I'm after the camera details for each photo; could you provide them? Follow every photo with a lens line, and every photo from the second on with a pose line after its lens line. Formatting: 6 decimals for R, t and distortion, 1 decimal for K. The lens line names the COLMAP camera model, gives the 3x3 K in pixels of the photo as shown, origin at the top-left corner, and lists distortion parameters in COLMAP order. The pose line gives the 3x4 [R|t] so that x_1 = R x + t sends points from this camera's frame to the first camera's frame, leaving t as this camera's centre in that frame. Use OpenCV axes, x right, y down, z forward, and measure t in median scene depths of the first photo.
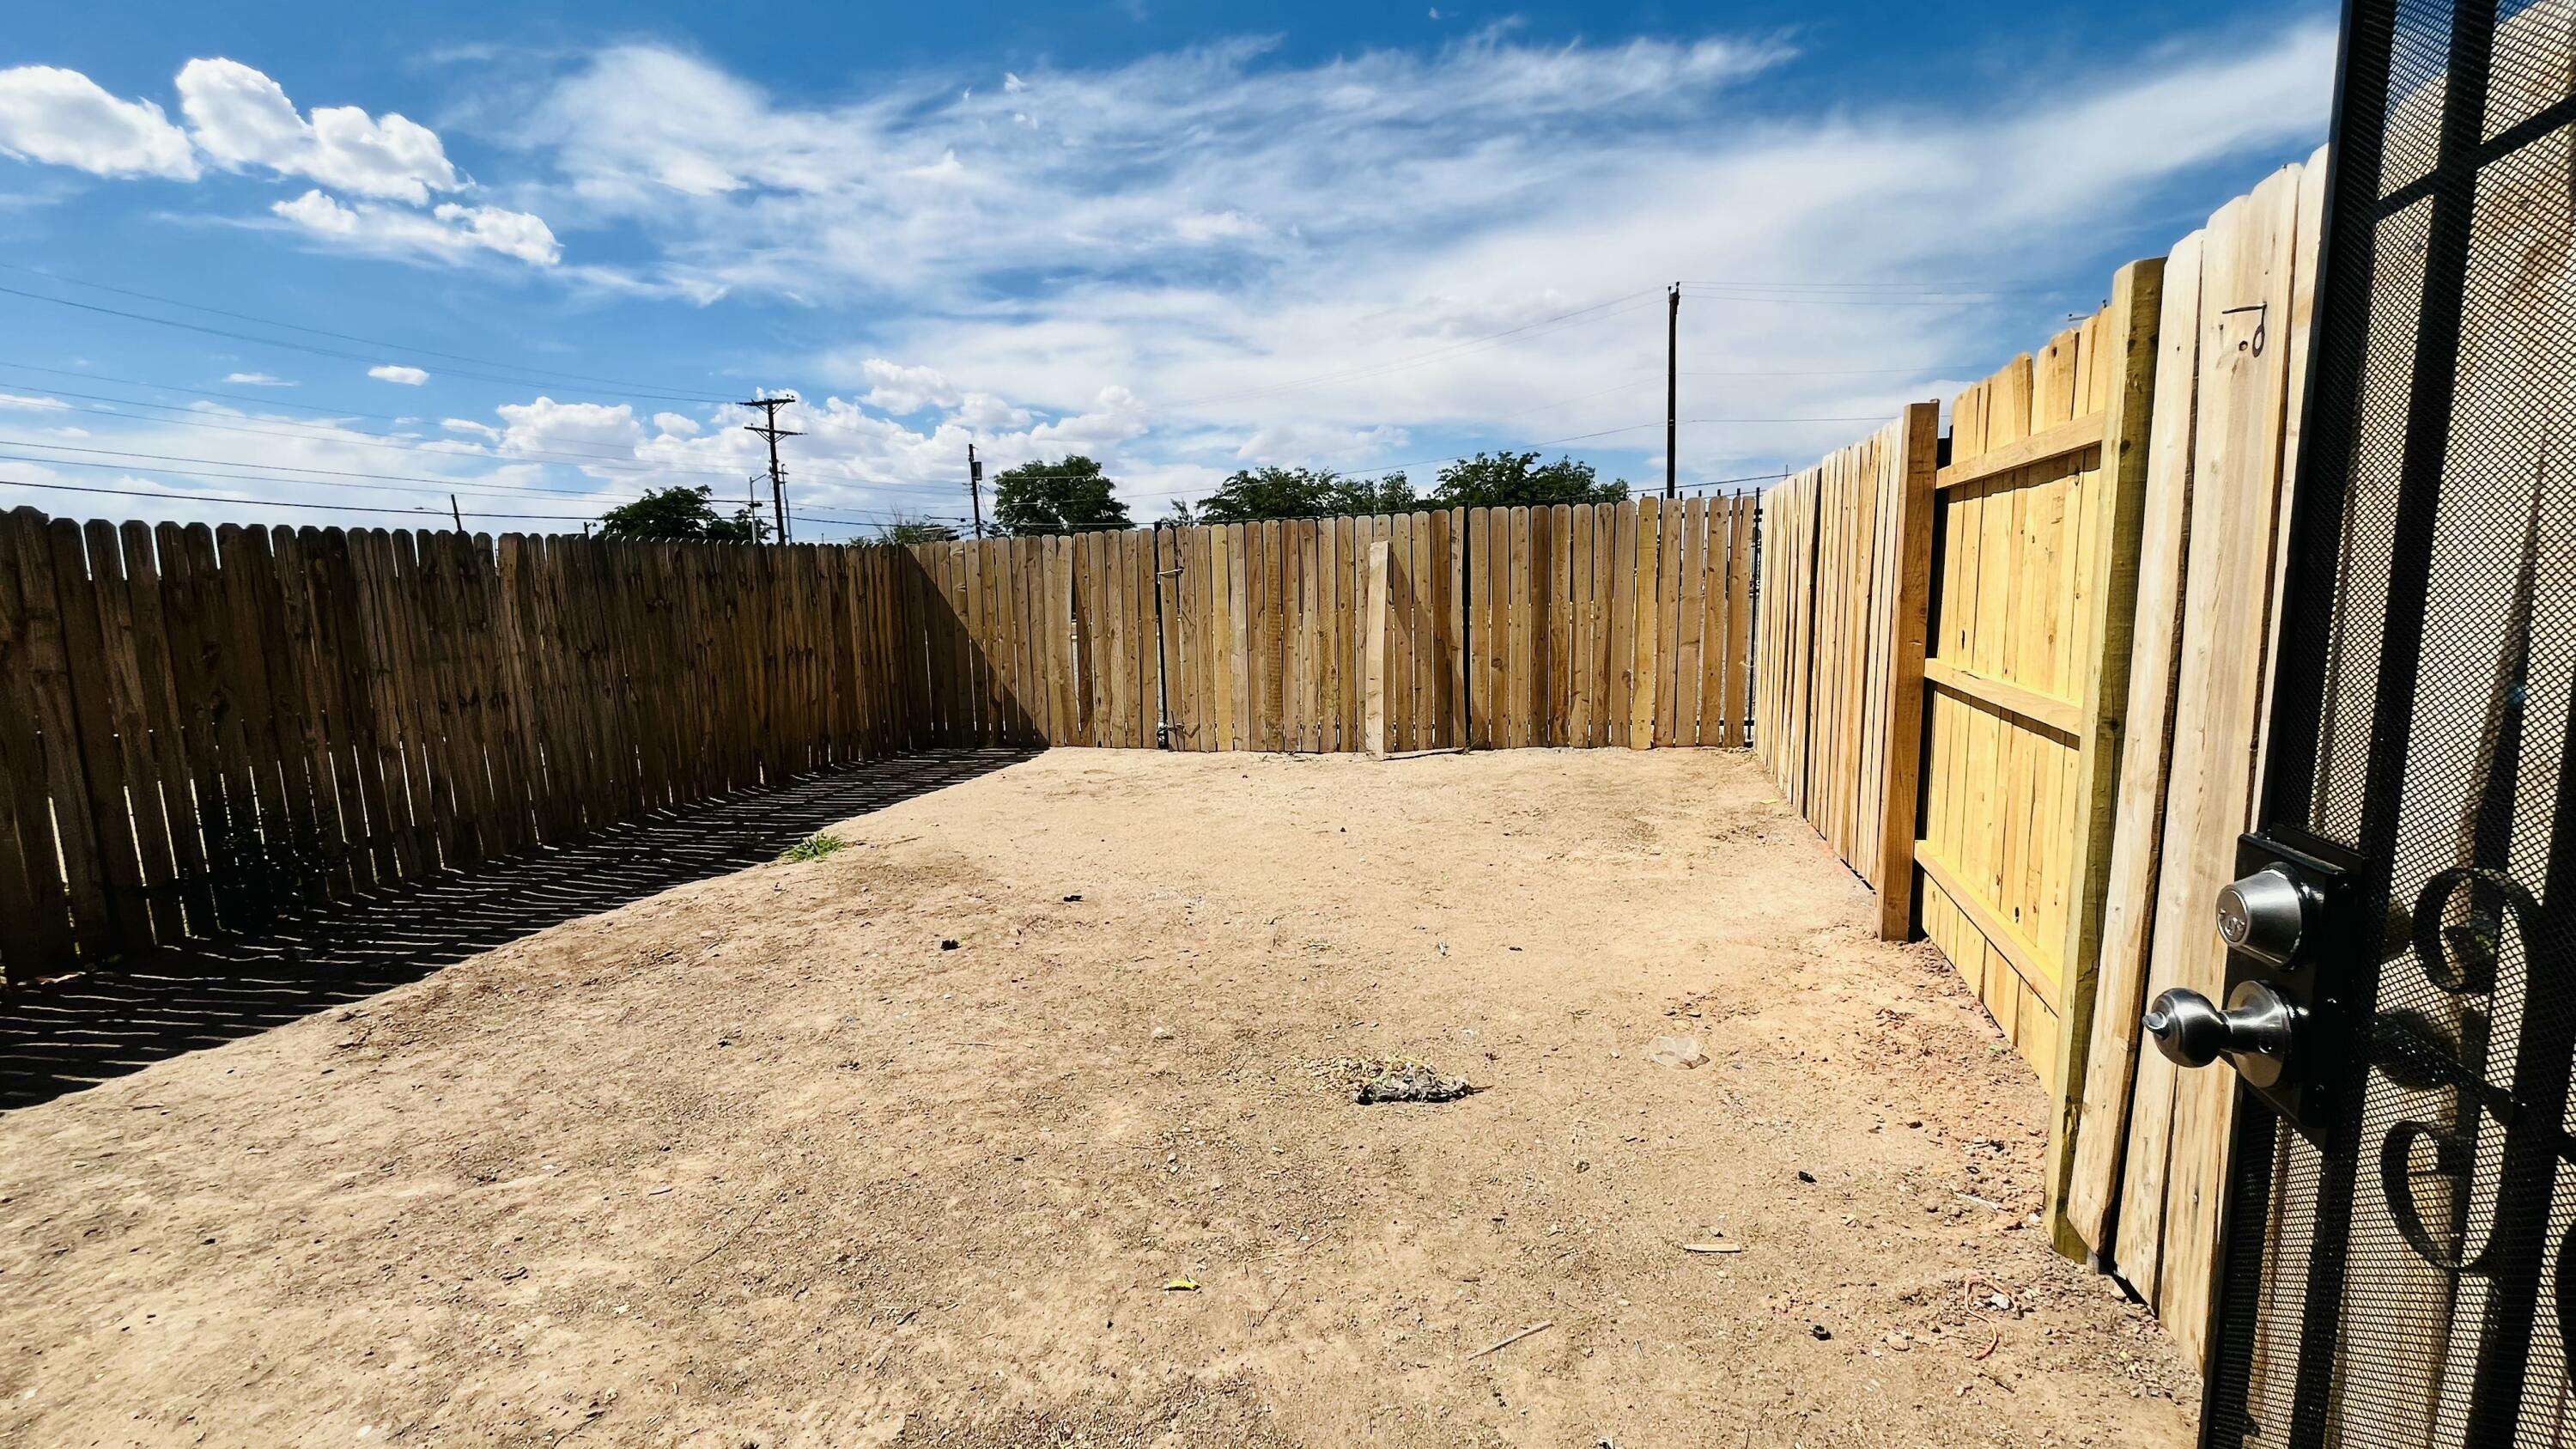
lens RADIAL K [[1047.6, 0, 1281.6], [0, 1047.6, 730.4], [0, 0, 1]] dist [-0.002795, -0.000074]
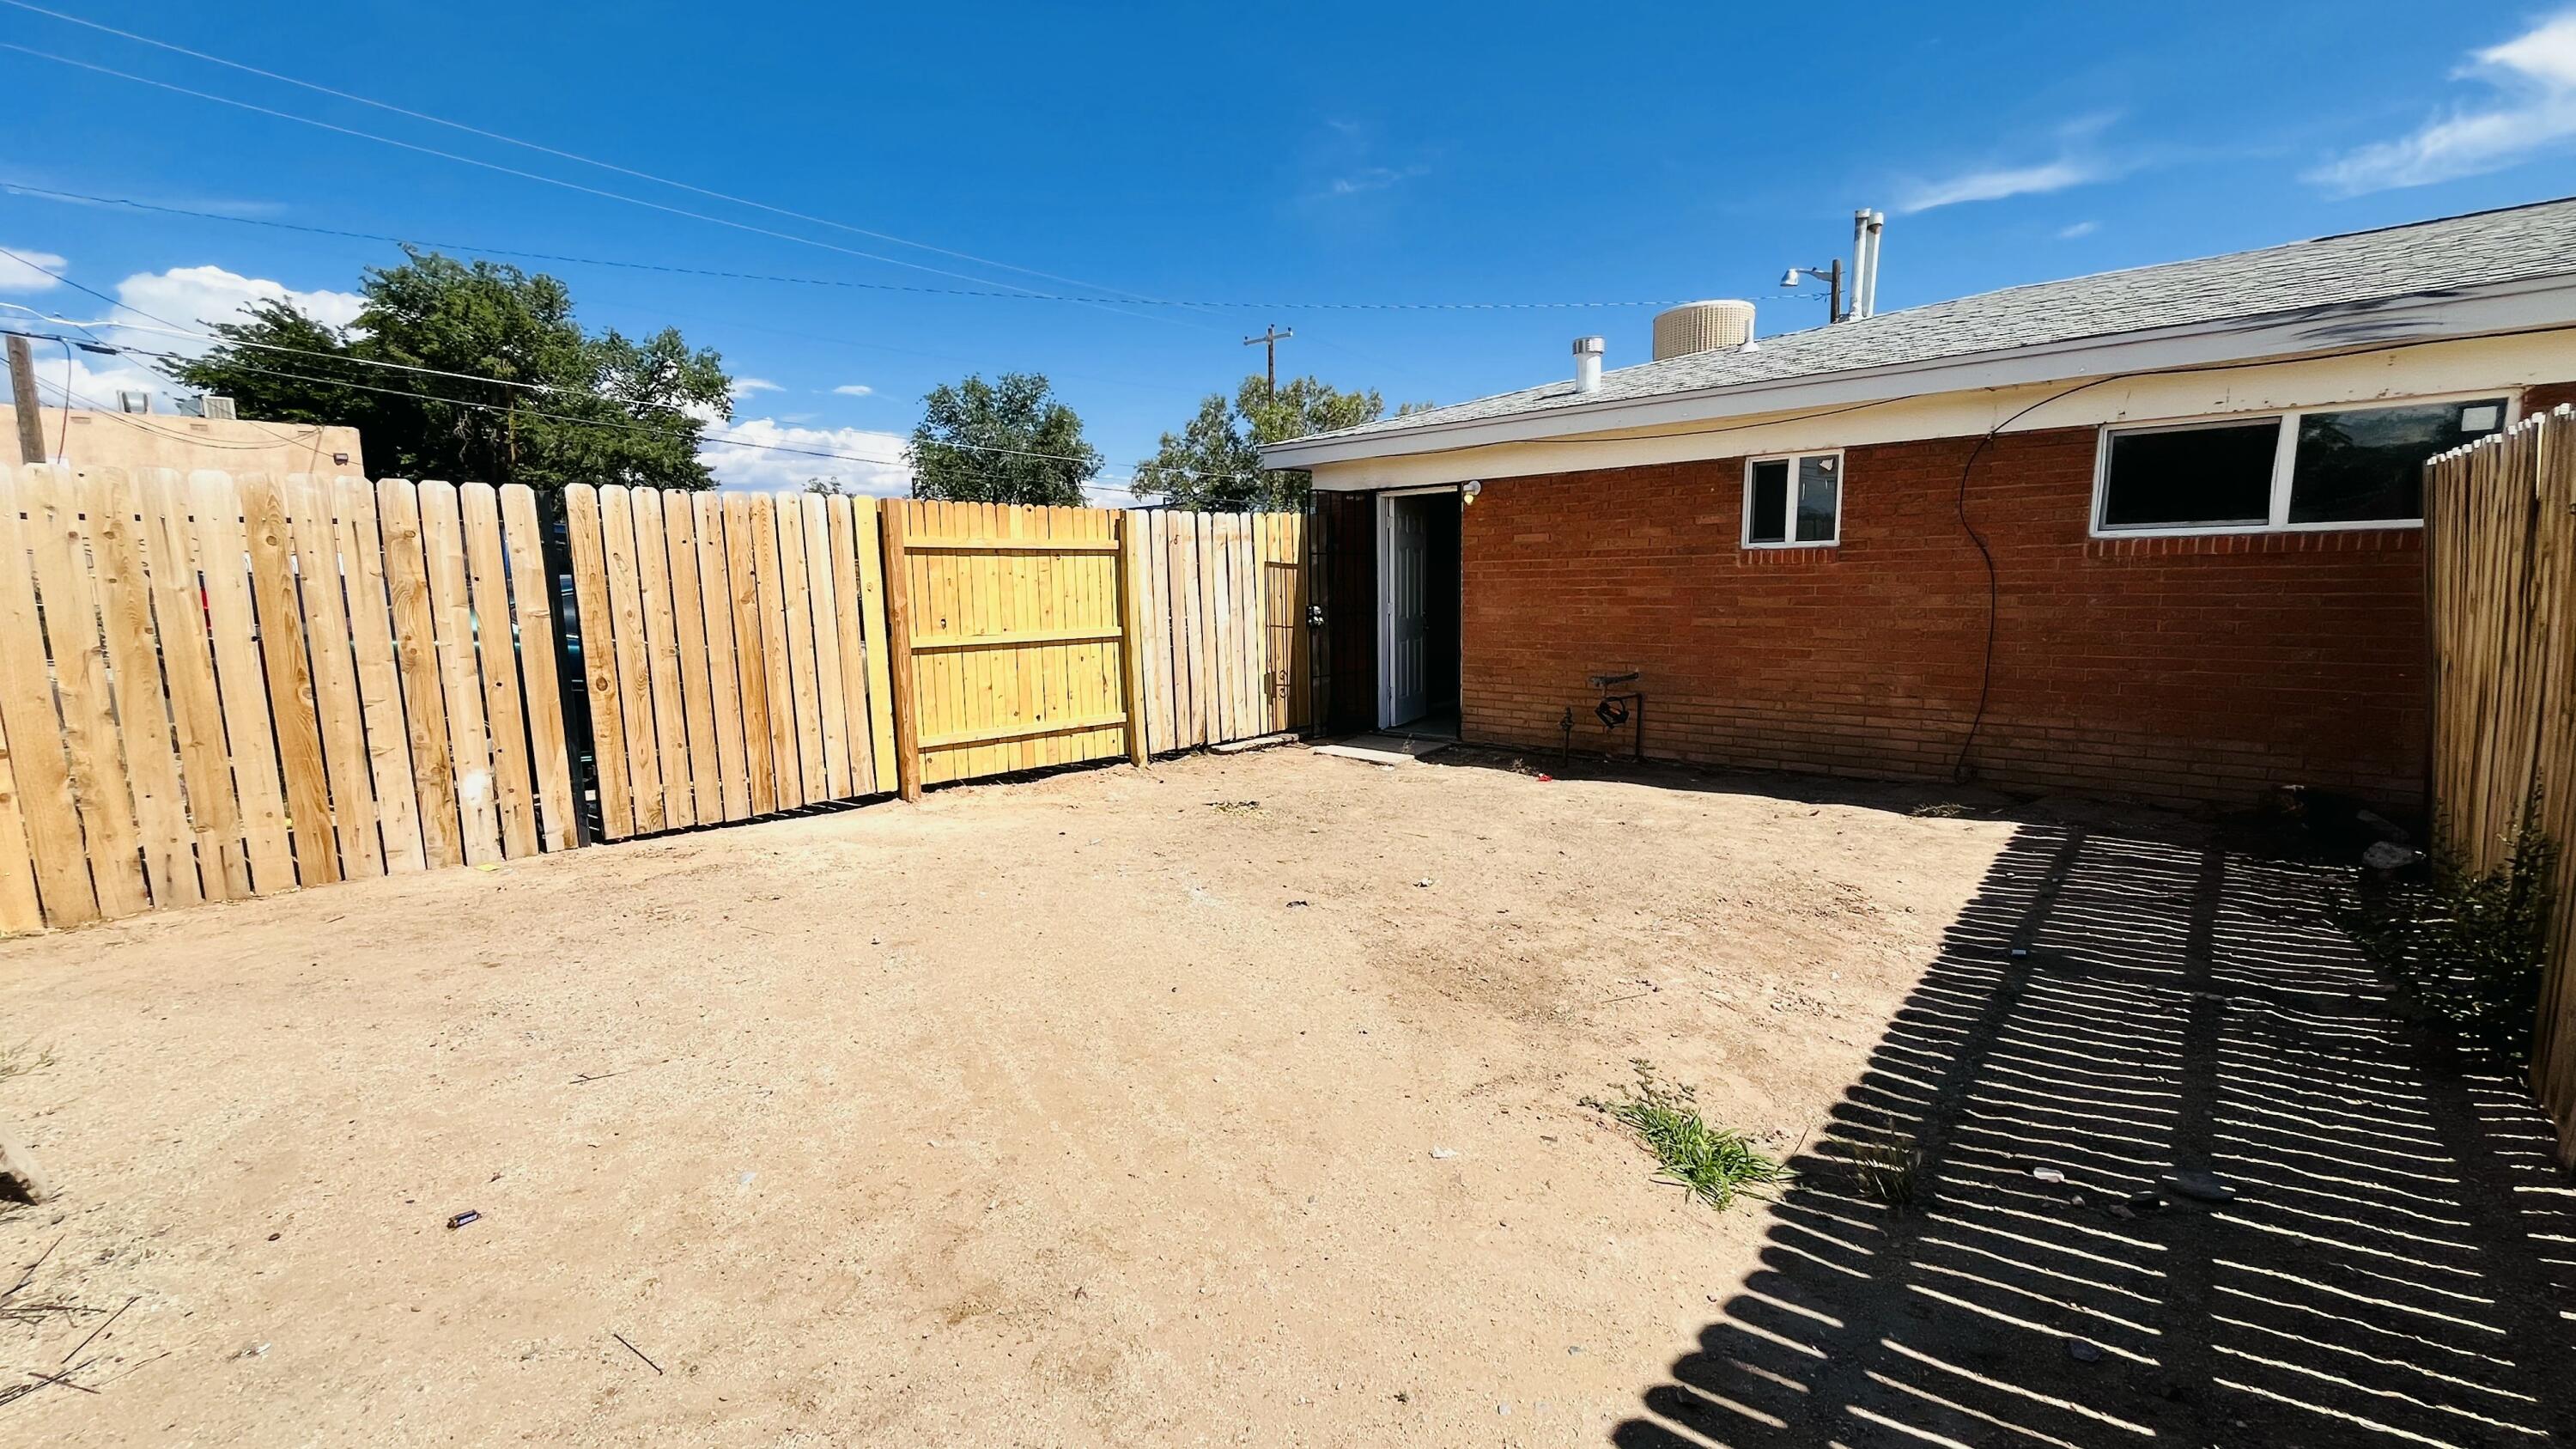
lens RADIAL K [[1047.6, 0, 1281.6], [0, 1047.6, 730.4], [0, 0, 1]] dist [-0.002795, -0.000074]
pose [[-0.897139, -0.017871, 0.441386, -0.685944], [0.109190, 0.959206, 0.260772, -0.278253], [-0.428040, 0.282144, -0.858590, 2.019960]]
